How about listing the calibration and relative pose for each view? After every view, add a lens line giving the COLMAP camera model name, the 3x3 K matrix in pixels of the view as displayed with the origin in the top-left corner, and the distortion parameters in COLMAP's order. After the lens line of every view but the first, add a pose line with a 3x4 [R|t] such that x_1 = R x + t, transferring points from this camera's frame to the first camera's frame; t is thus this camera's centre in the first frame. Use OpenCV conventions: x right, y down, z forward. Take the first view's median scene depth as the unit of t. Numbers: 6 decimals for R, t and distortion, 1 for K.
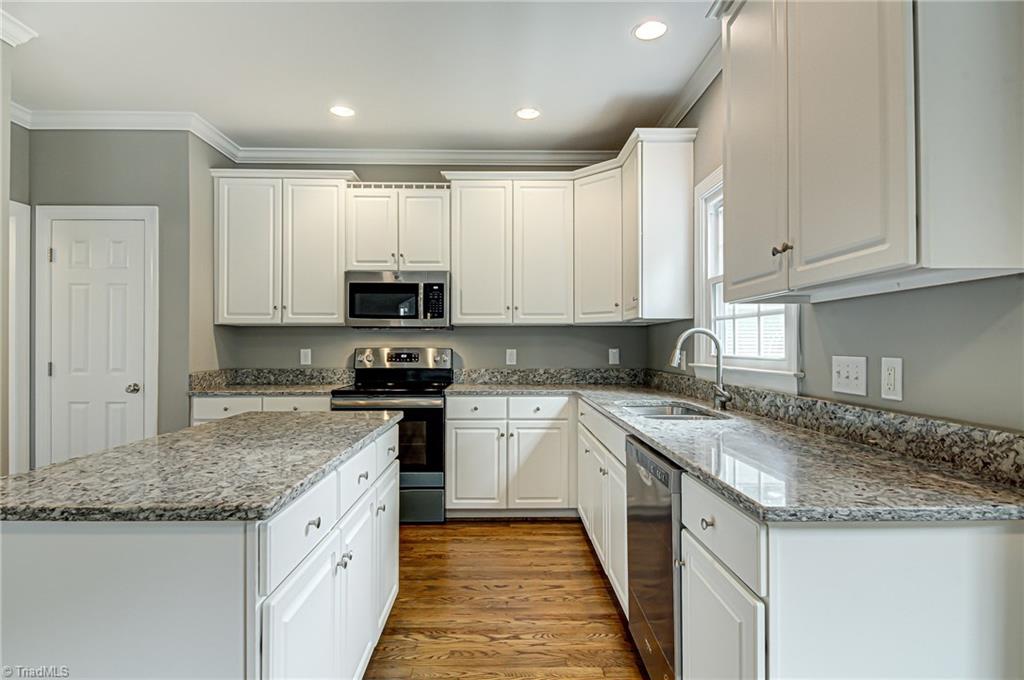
lens RADIAL K [[537.1, 0, 513.2], [0, 537.1, 344.3], [0, 0, 1]] dist [0.004034, -0.011913]
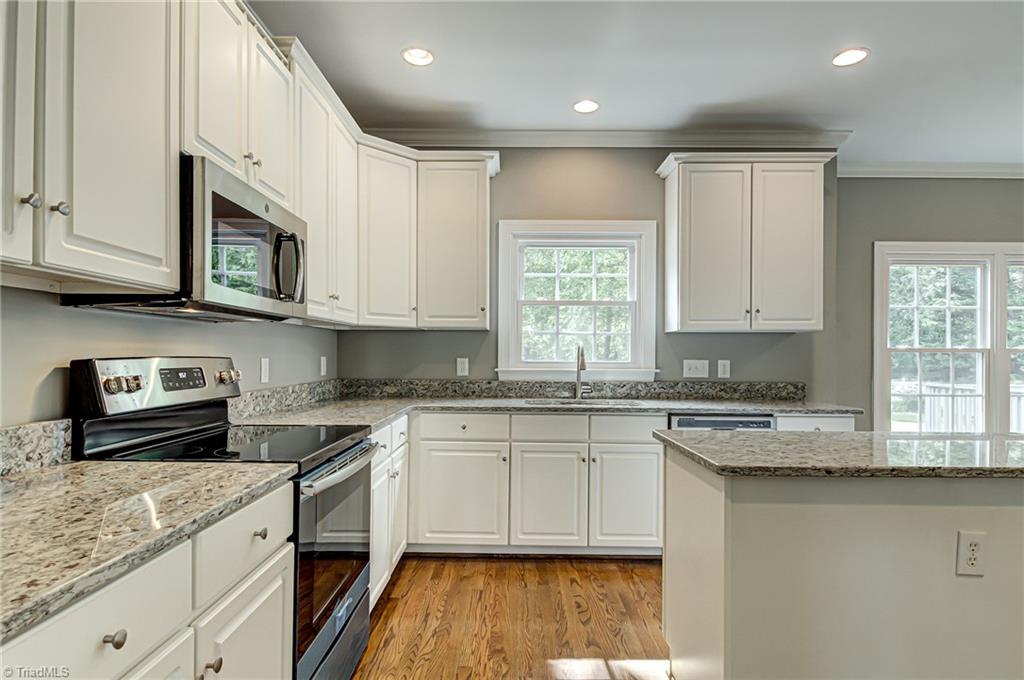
lens RADIAL K [[537.1, 0, 513.2], [0, 537.1, 344.3], [0, 0, 1]] dist [0.004034, -0.011913]
pose [[0.026941, 0.018920, 0.999458, -0.686874], [-0.006895, 0.999801, -0.018741, 0.003567], [-0.999613, -0.006386, 0.027066, 0.769939]]
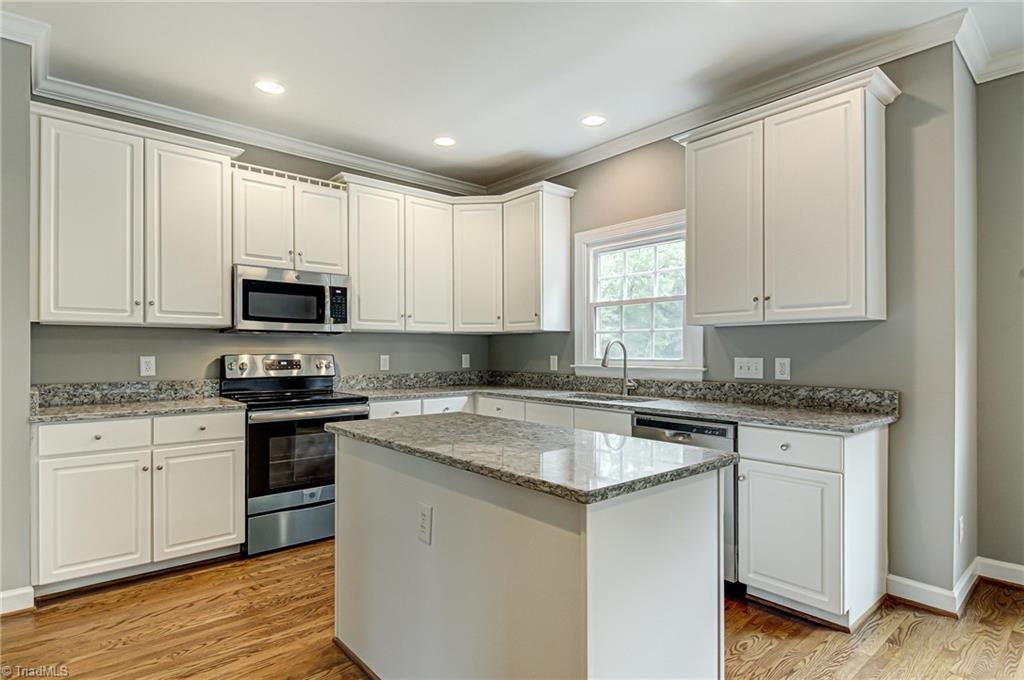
lens RADIAL K [[537.1, 0, 513.2], [0, 537.1, 344.3], [0, 0, 1]] dist [0.004034, -0.011913]
pose [[0.769989, 0.009722, 0.637984, -0.520422], [-0.001575, 0.999910, -0.013336, 0.002035], [-0.638056, 0.009263, 0.769934, 0.057851]]
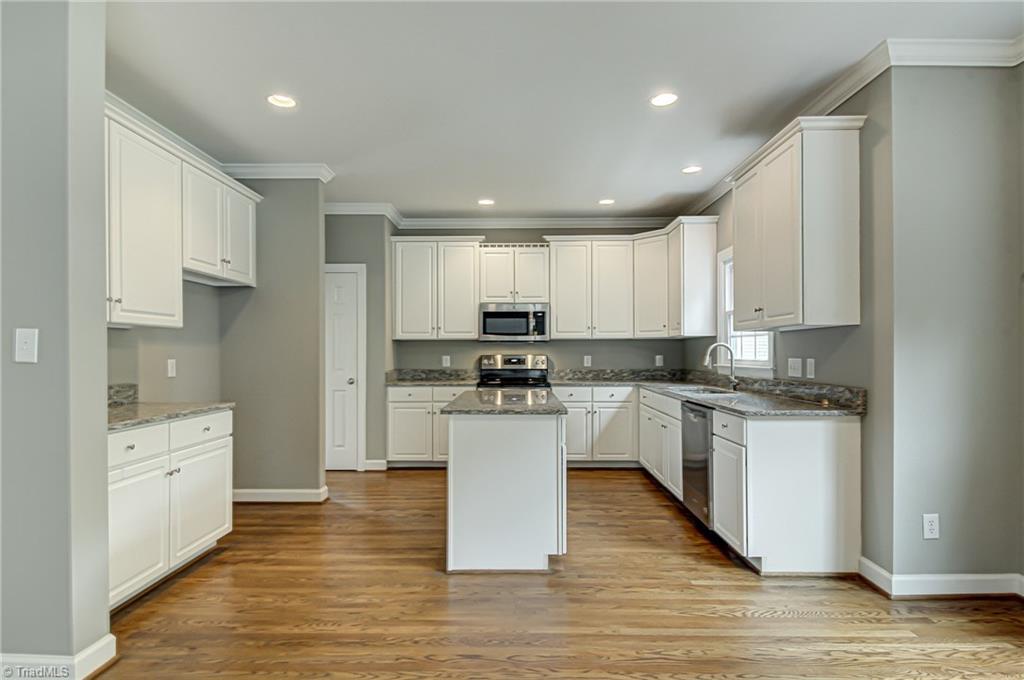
lens RADIAL K [[537.1, 0, 513.2], [0, 537.1, 344.3], [0, 0, 1]] dist [0.004034, -0.011913]
pose [[0.999550, -0.001382, -0.029975, -0.176610], [0.000976, 0.999908, -0.013556, -0.002244], [0.029991, 0.013521, 0.999459, -0.492924]]
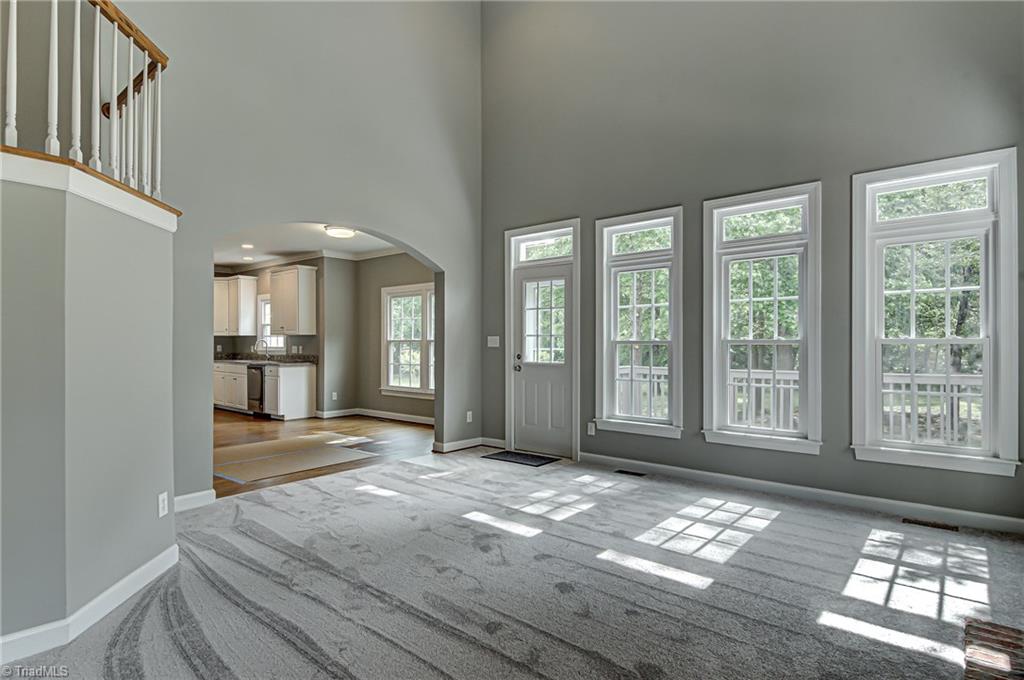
lens RADIAL K [[537.1, 0, 513.2], [0, 537.1, 344.3], [0, 0, 1]] dist [0.004034, -0.011913]
pose [[0.656309, -0.000420, 0.754492, -0.860408], [-0.000947, 0.999999, 0.001381, -0.001307], [-0.754492, -0.001620, 0.656307, -1.808147]]
